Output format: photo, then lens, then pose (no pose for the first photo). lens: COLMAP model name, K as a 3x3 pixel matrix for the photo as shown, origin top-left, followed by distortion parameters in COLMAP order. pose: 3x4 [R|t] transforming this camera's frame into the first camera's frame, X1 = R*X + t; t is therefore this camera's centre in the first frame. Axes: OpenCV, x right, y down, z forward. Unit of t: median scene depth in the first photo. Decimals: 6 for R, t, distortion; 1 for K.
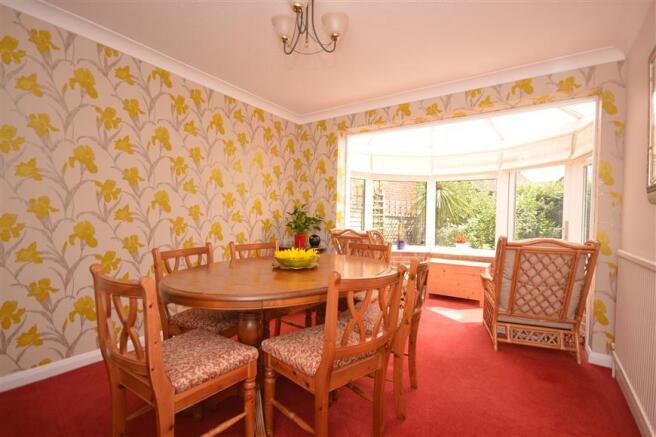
lens RADIAL K [[317.2, 0, 328.0], [0, 317.2, 218.5], [0, 0, 1]] dist [0.000418, -0.000100]
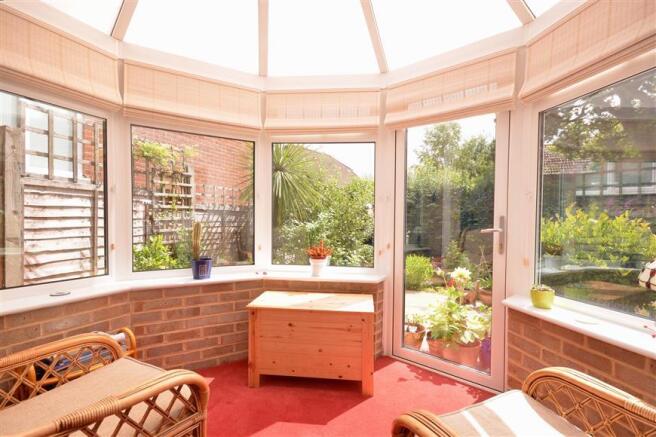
lens RADIAL K [[317.2, 0, 328.0], [0, 317.2, 218.5], [0, 0, 1]] dist [0.000418, -0.000100]
pose [[0.883224, -0.014980, 0.468712, 0.168259], [0.006510, 0.999785, 0.019685, -0.000331], [-0.468906, -0.014335, 0.883132, 0.474586]]
